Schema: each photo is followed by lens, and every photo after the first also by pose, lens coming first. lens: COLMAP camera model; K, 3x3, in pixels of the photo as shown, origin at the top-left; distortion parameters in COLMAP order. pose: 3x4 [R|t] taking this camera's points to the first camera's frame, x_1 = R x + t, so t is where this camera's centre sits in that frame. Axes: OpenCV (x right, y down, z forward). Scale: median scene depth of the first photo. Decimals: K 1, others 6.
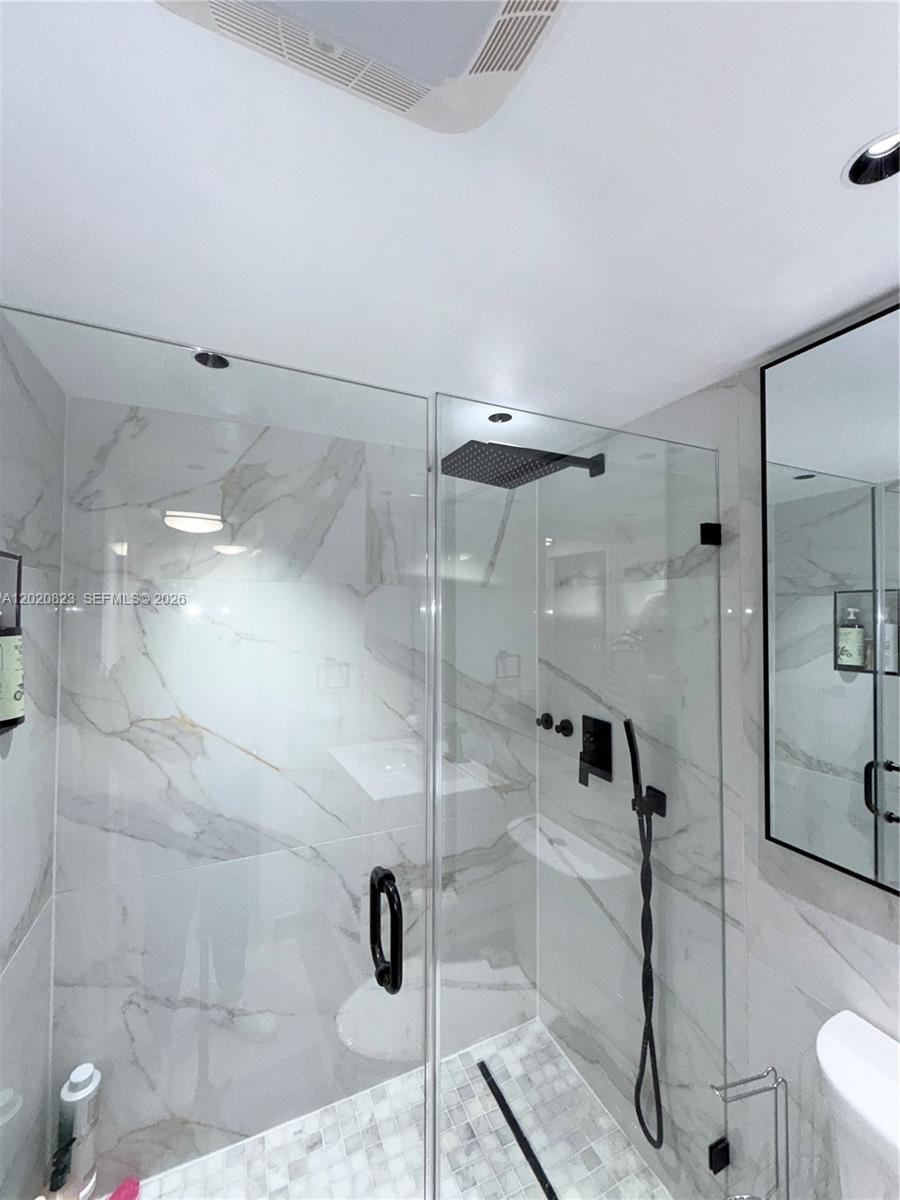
lens RADIAL K [[479.0, 0, 443.5], [0, 479.0, 602.6], [0, 0, 1]] dist [0.000915, 0.000119]
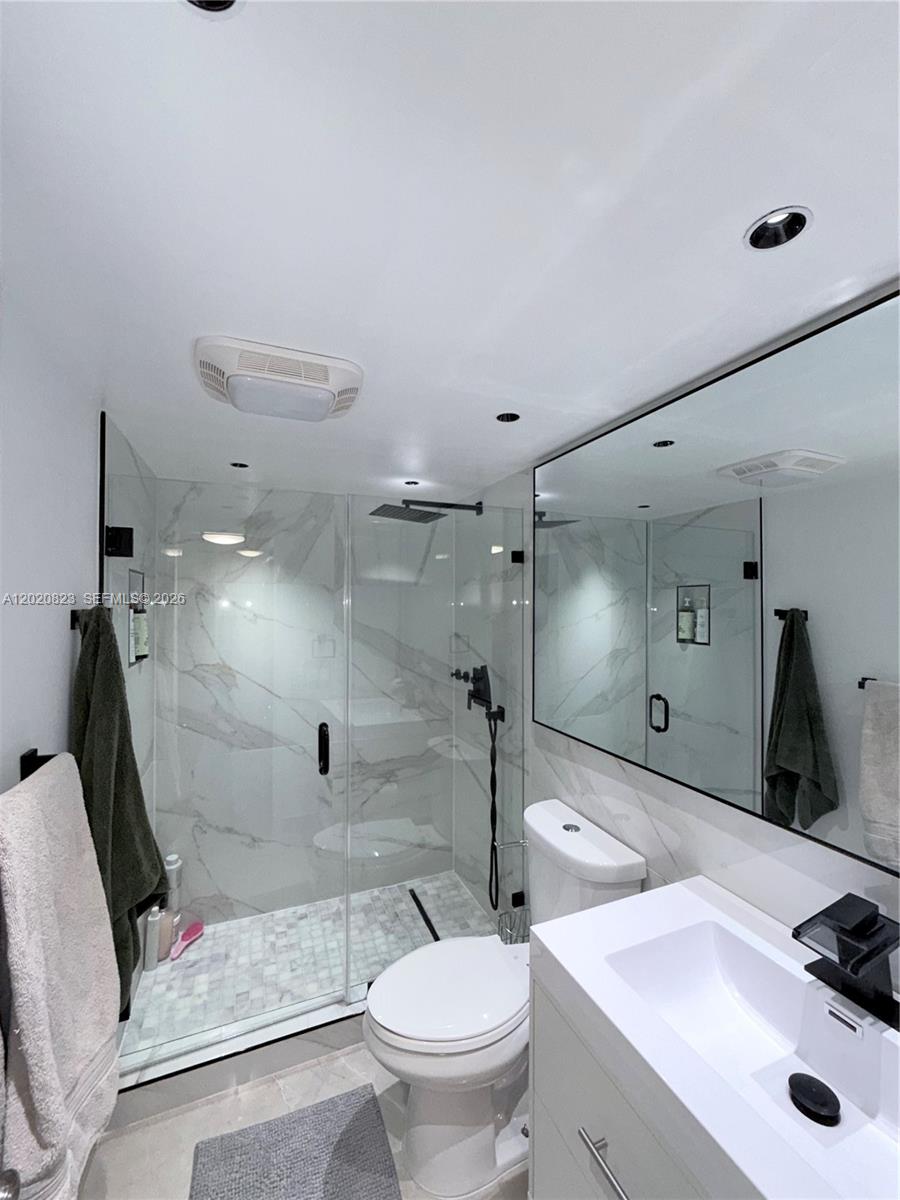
lens RADIAL K [[479.0, 0, 442.6], [0, 479.0, 600.1], [0, 0, 1]] dist [0.000915, 0.000119]
pose [[0.999262, -0.003783, -0.038237, 0.275897], [0.004253, 0.999916, 0.012212, -0.004713], [0.038188, -0.012366, 0.999194, -0.617954]]
